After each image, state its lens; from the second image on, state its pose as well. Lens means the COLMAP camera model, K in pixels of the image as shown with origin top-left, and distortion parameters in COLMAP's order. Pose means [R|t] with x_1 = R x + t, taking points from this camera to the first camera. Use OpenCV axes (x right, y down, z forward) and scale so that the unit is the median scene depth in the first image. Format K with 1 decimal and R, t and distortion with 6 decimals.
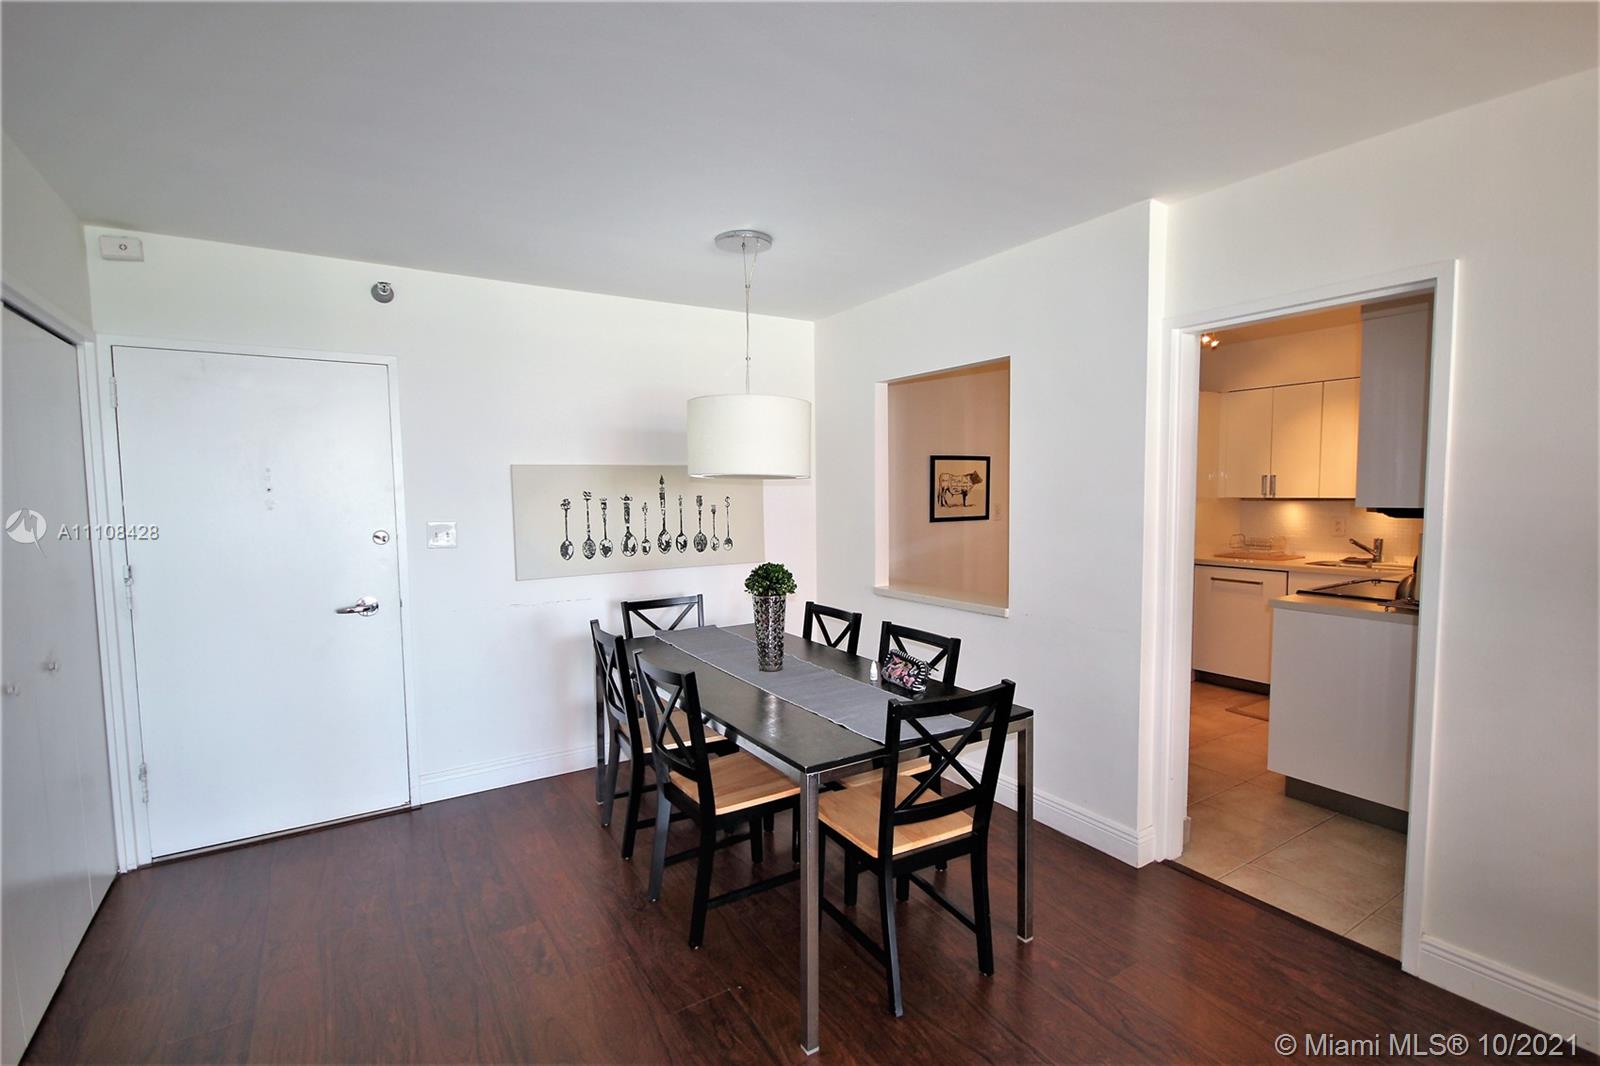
lens RADIAL K [[738.3, 0, 801.8], [0, 738.3, 538.1], [0, 0, 1]] dist [-0.002942, -0.000591]
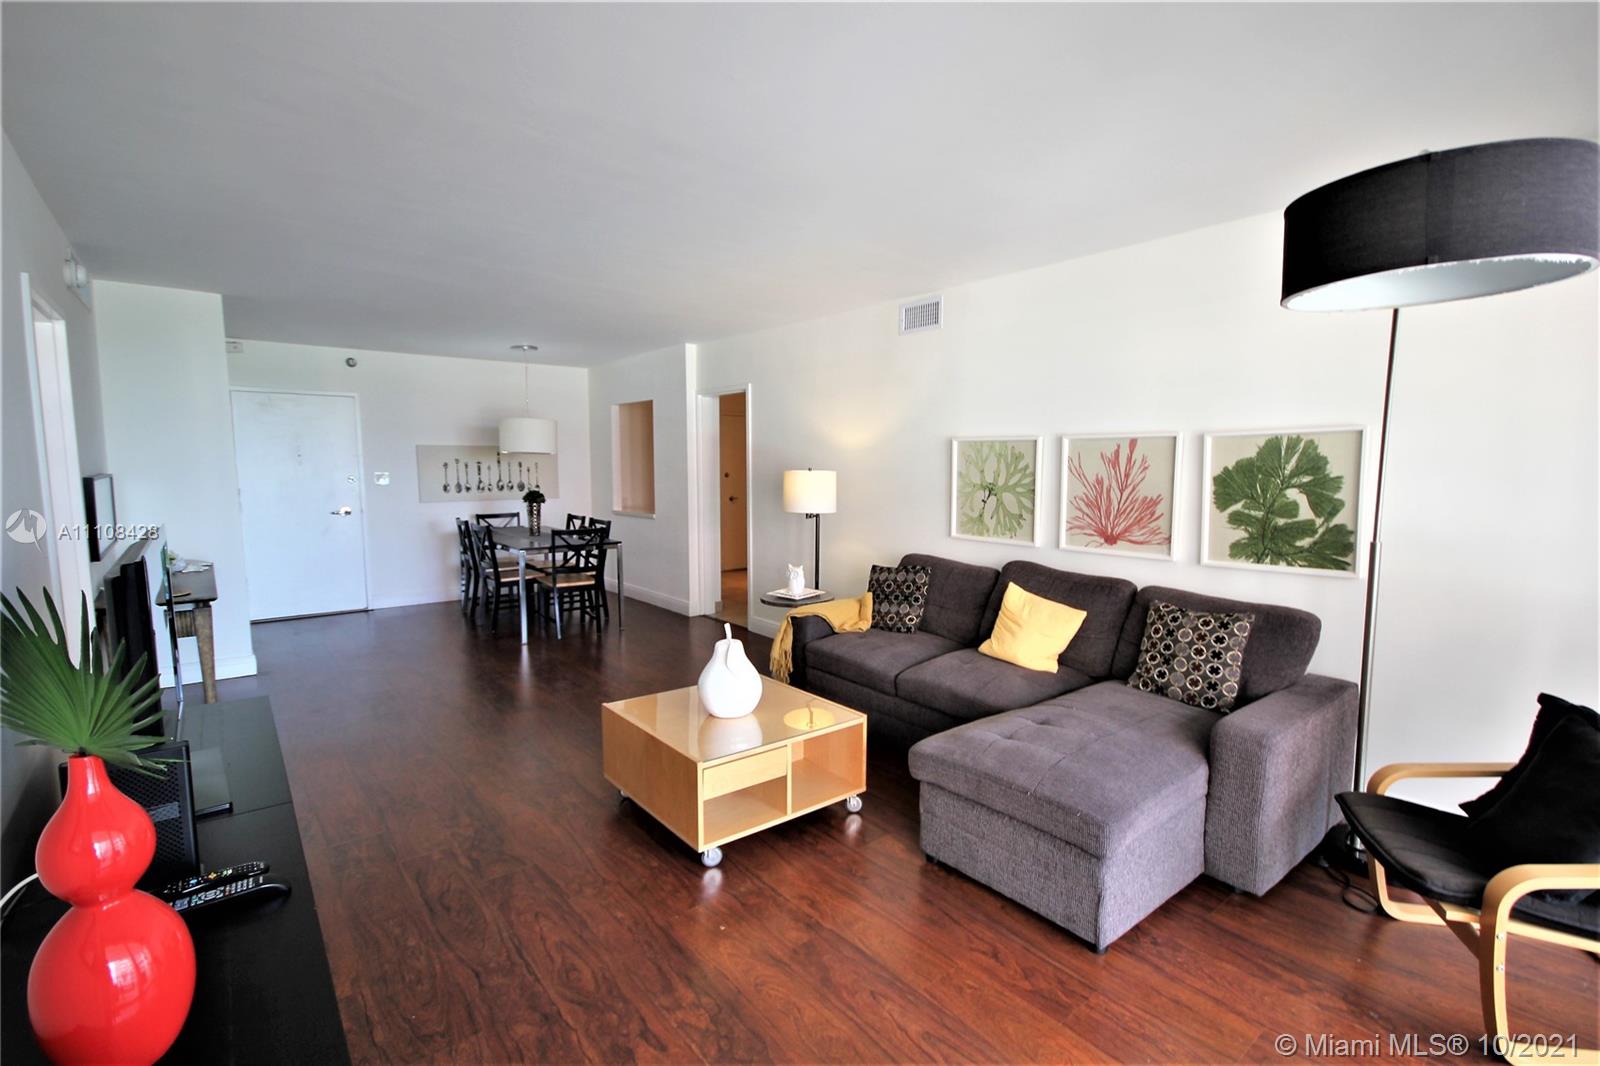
lens RADIAL K [[738.3, 0, 801.8], [0, 738.3, 538.1], [0, 0, 1]] dist [-0.002942, -0.000591]
pose [[0.994414, 0.001915, 0.105536, 0.425448], [-0.005551, 0.999400, 0.034175, 0.077829], [-0.105408, -0.034570, 0.993828, -1.085144]]
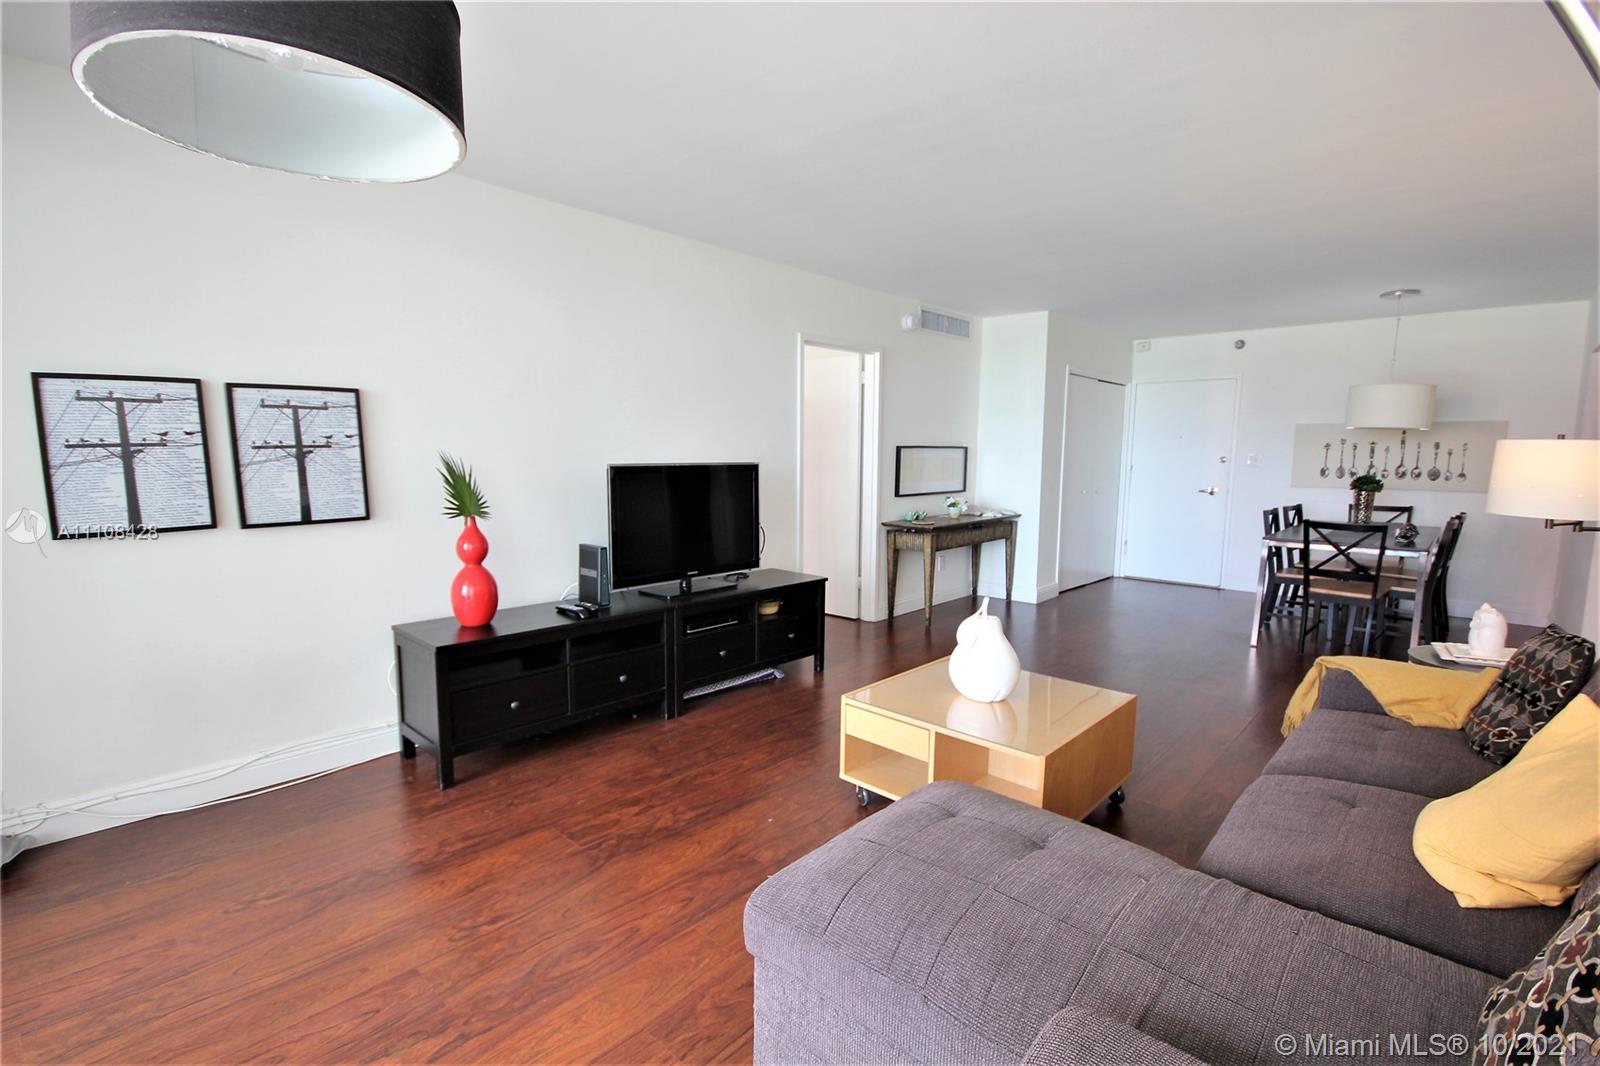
lens RADIAL K [[738.3, 0, 801.8], [0, 738.3, 538.1], [0, 0, 1]] dist [-0.002942, -0.000591]
pose [[0.247883, 0.126307, -0.960521, 1.078833], [-0.077664, 0.990864, 0.110254, 0.074903], [0.965672, 0.047268, 0.255428, -0.643951]]
